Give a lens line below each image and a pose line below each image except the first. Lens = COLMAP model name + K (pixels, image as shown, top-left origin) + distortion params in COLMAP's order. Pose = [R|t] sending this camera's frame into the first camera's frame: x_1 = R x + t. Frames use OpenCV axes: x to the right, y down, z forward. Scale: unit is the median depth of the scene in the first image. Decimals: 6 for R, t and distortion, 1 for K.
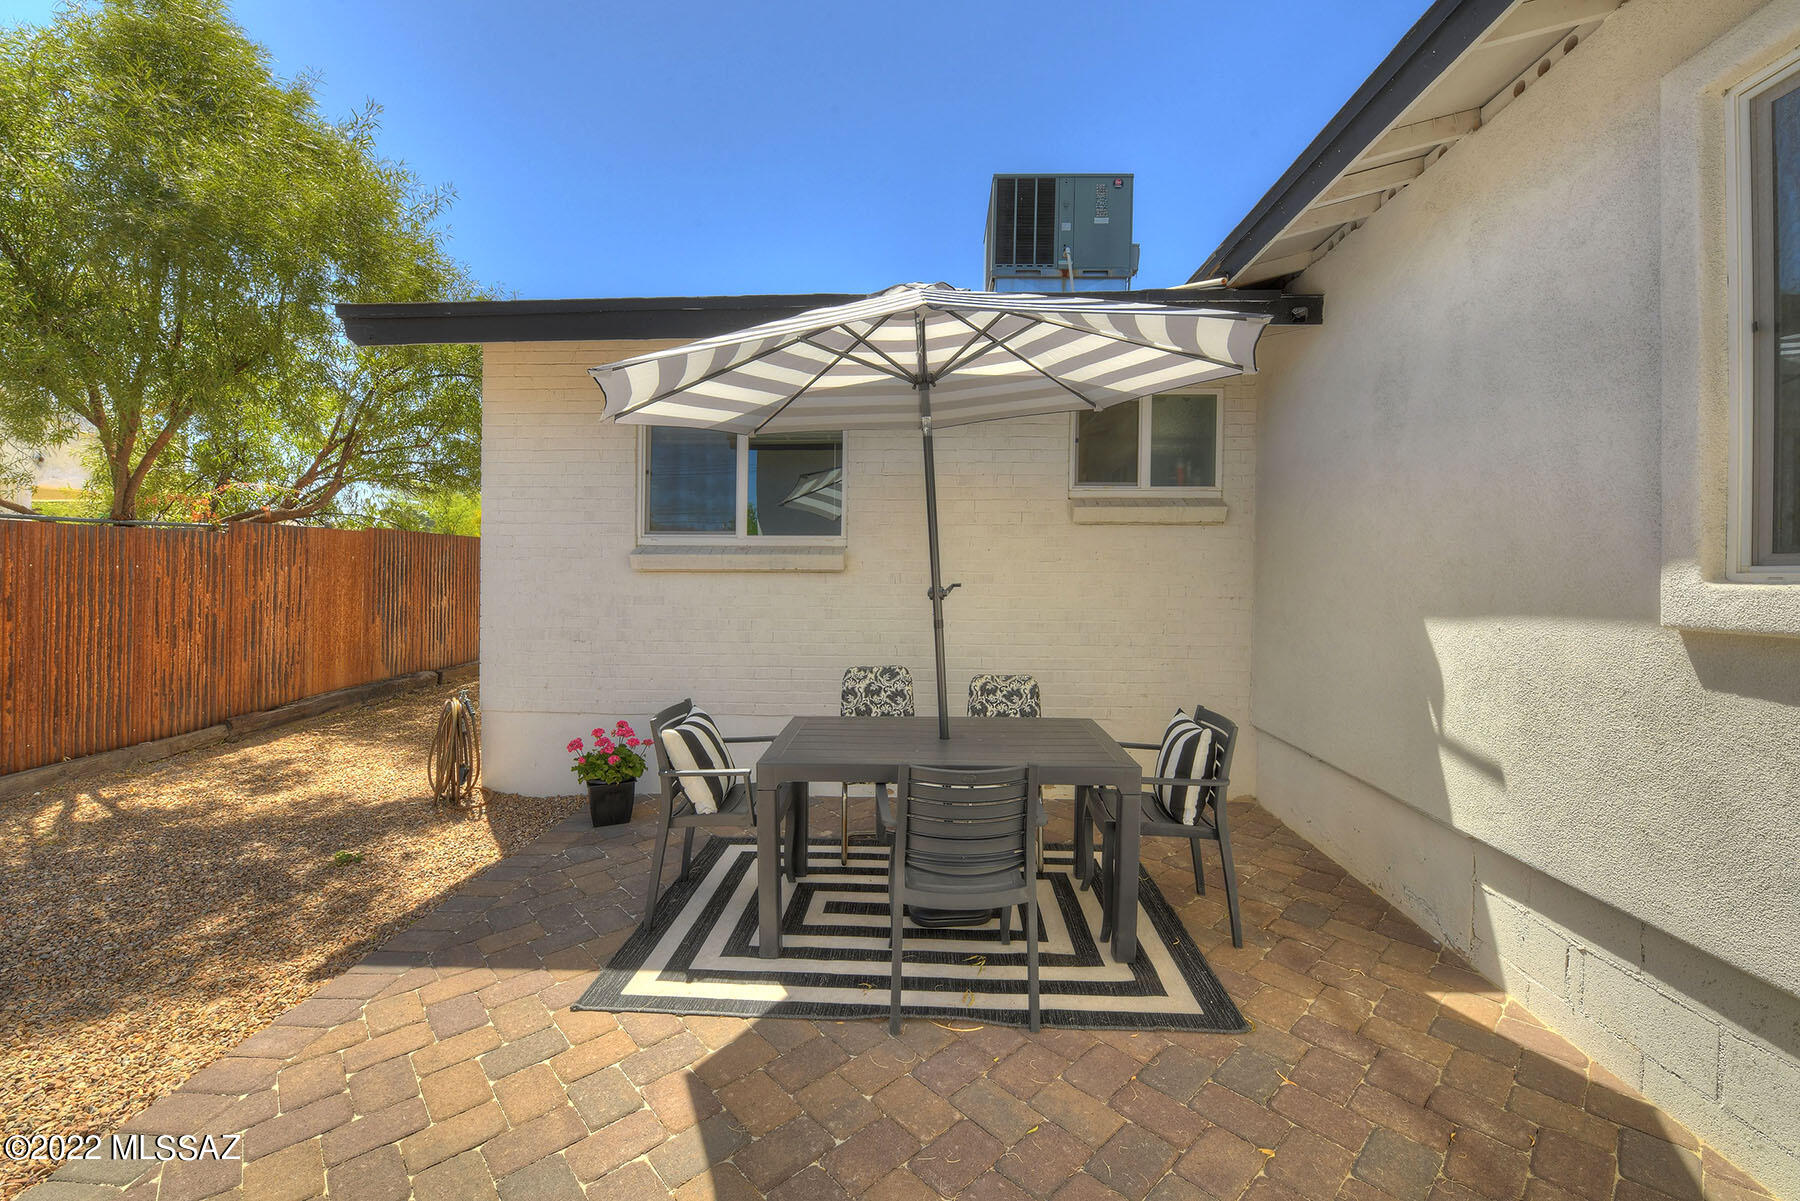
lens RADIAL K [[760.9, 0, 898.8], [0, 760.9, 547.6], [0, 0, 1]] dist [-0.024199, -0.000244]
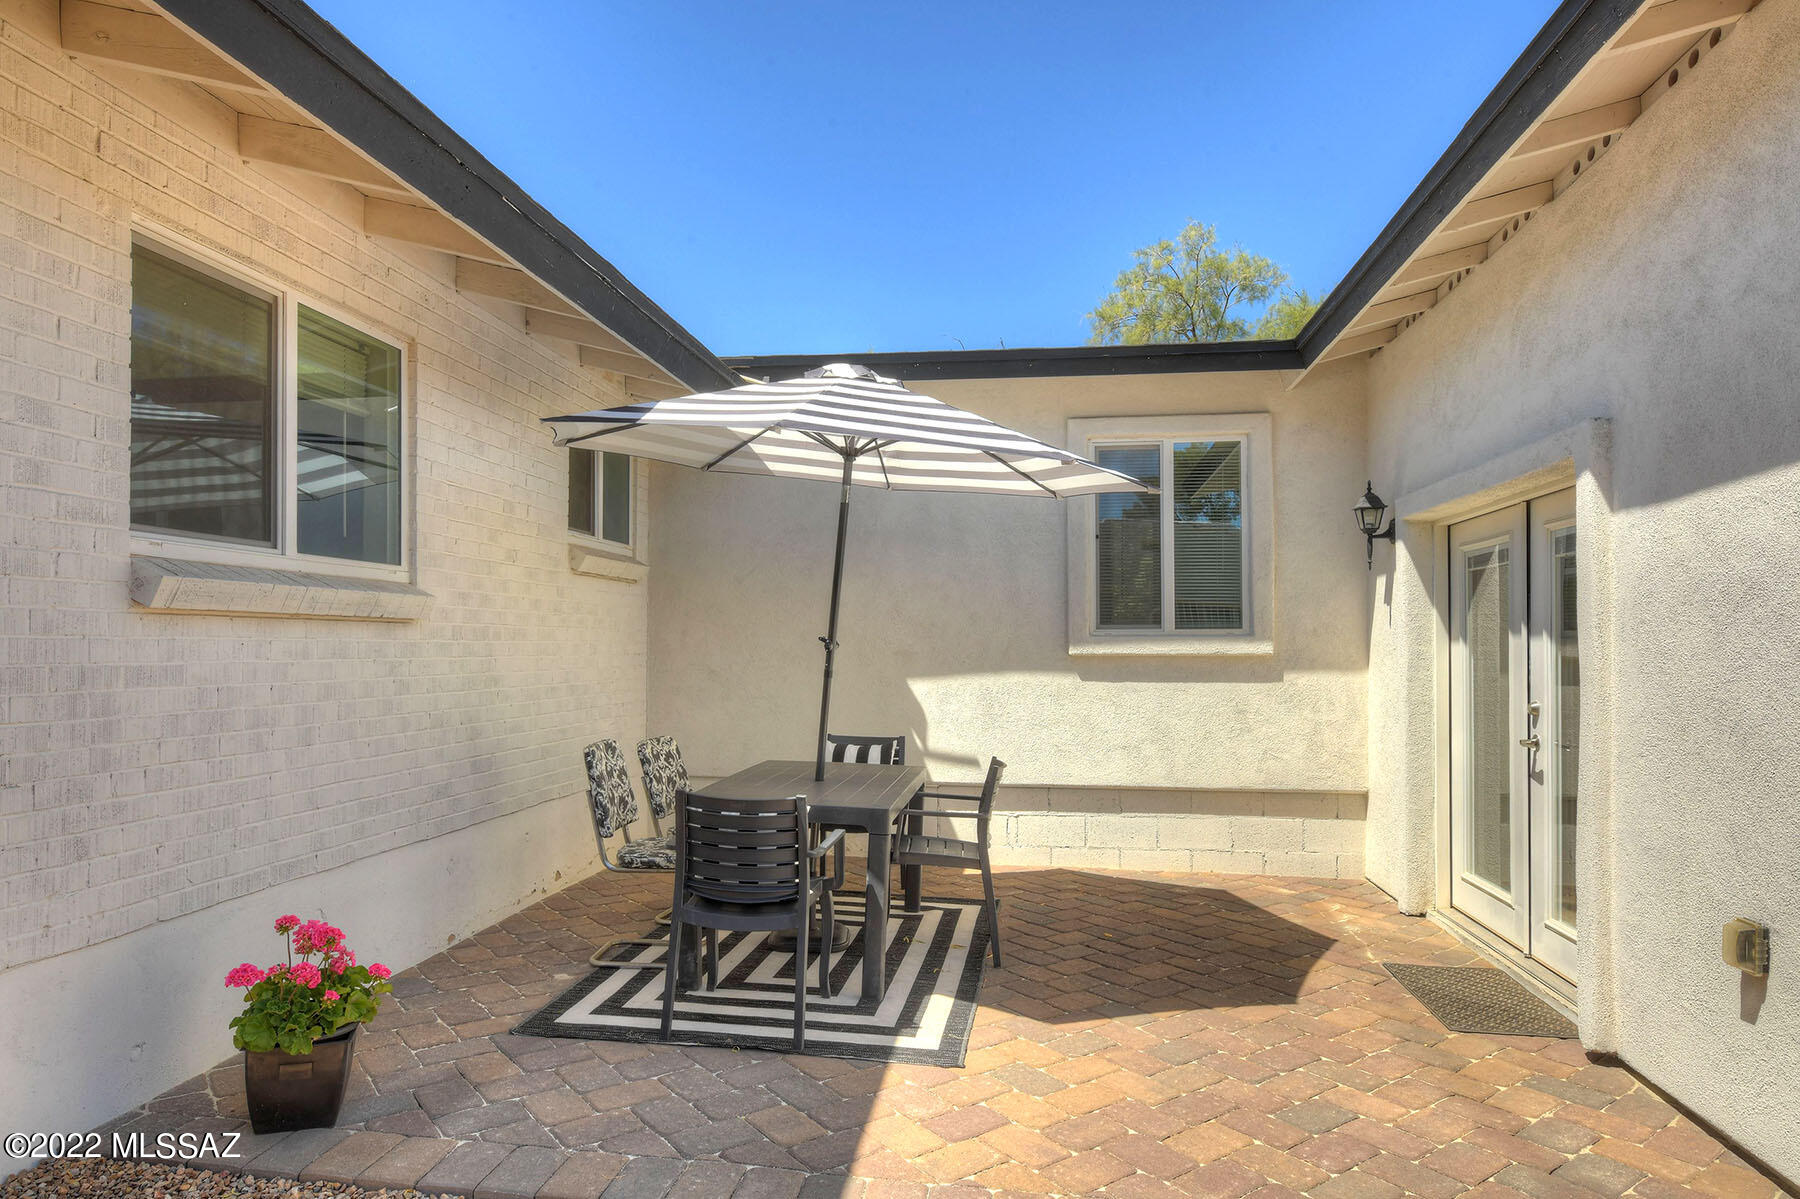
lens RADIAL K [[1064.6, 0, 904.1], [0, 1064.6, 633.2], [0, 0, 1]] dist [-0.003360, -0.000419]
pose [[0.091531, 0.007850, 0.995771, -1.401954], [-0.029021, 0.999565, -0.005212, 0.050831], [-0.995379, -0.028421, 0.091719, 0.746341]]
